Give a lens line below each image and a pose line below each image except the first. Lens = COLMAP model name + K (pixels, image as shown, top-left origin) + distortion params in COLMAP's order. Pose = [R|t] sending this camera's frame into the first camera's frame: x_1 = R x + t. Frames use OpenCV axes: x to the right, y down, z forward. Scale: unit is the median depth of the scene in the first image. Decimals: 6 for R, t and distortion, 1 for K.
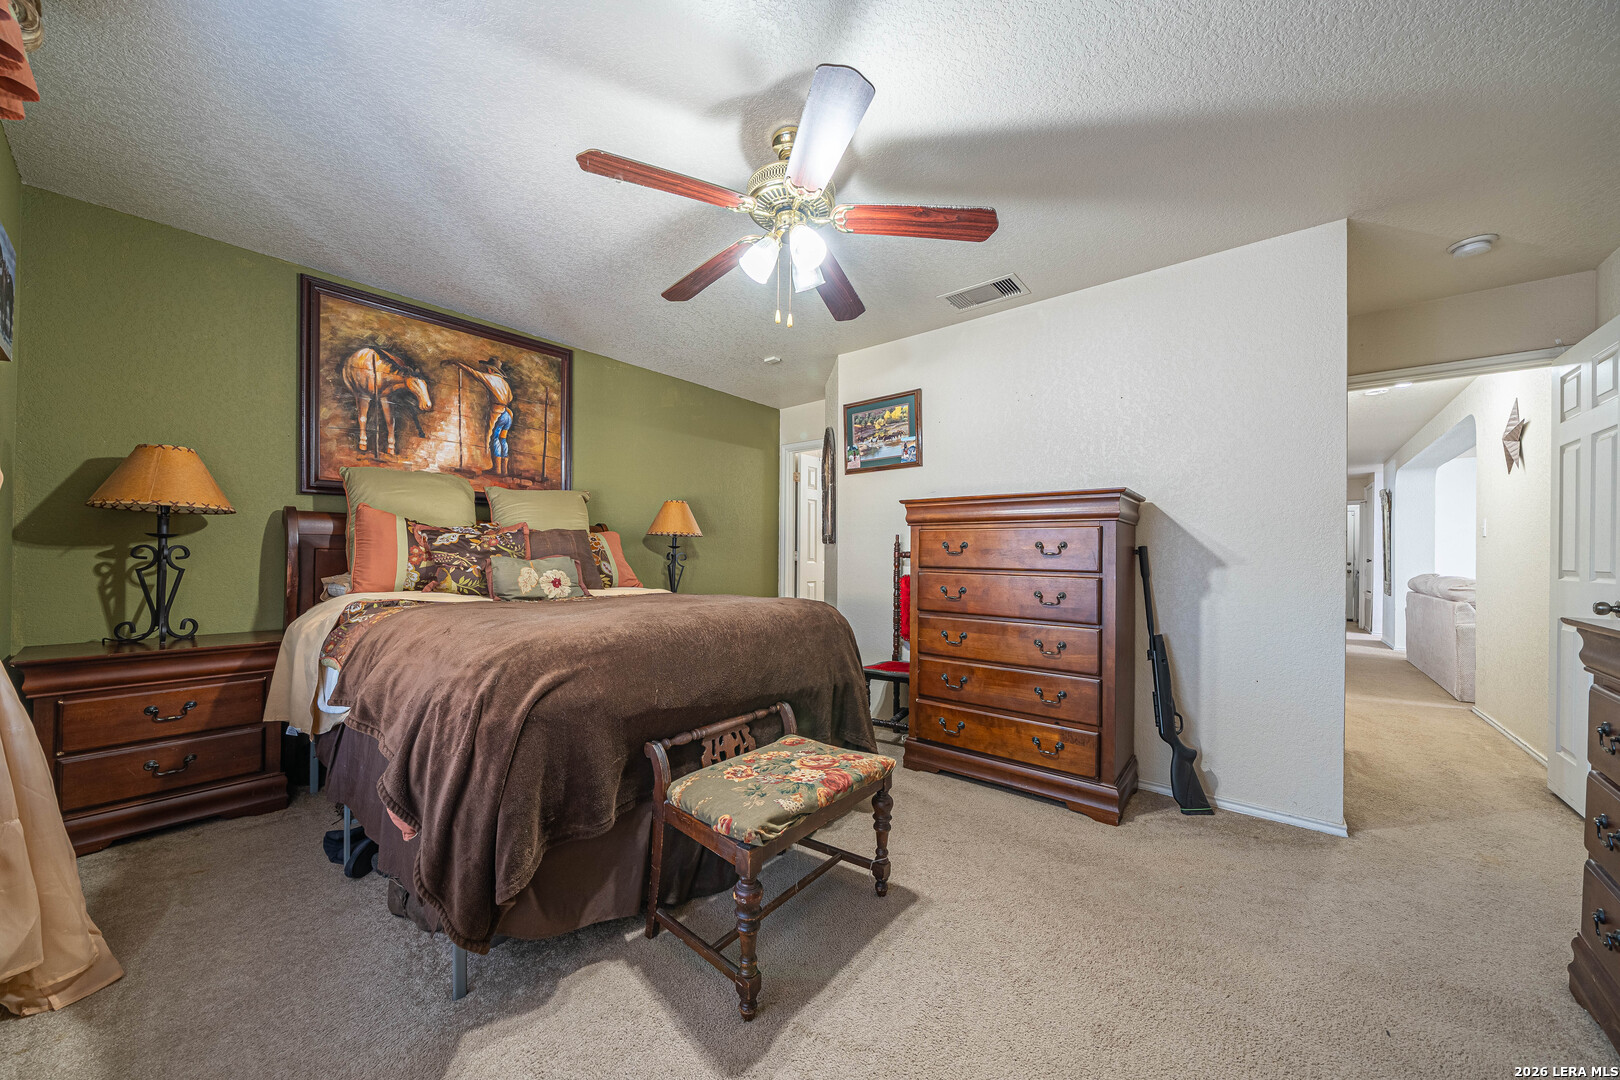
lens RADIAL K [[547.8, 0, 807.0], [0, 547.8, 552.2], [0, 0, 1]] dist [-0.002077, -0.000048]
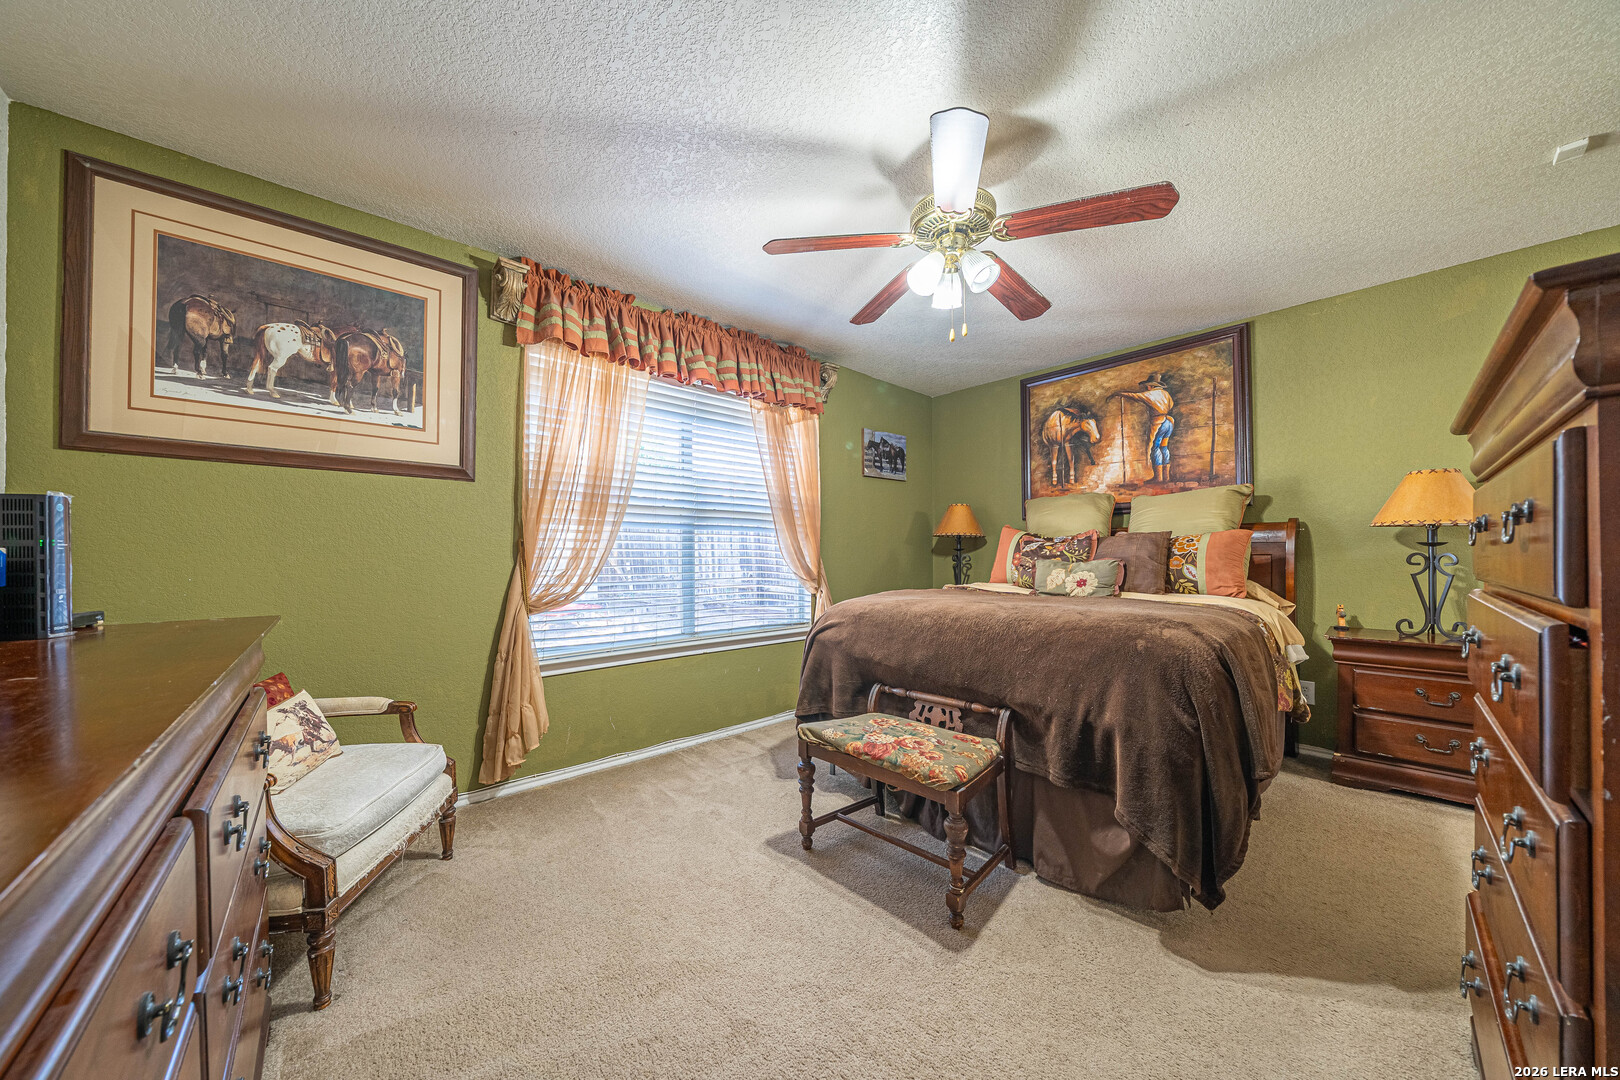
lens RADIAL K [[547.8, 0, 809.6], [0, 547.8, 553.3], [0, 0, 1]] dist [-0.002077, -0.000048]
pose [[-0.100251, -0.017084, -0.994815, 0.603120], [0.006430, 0.999821, -0.017818, 0.010289], [0.994941, -0.008182, -0.100123, 0.478182]]
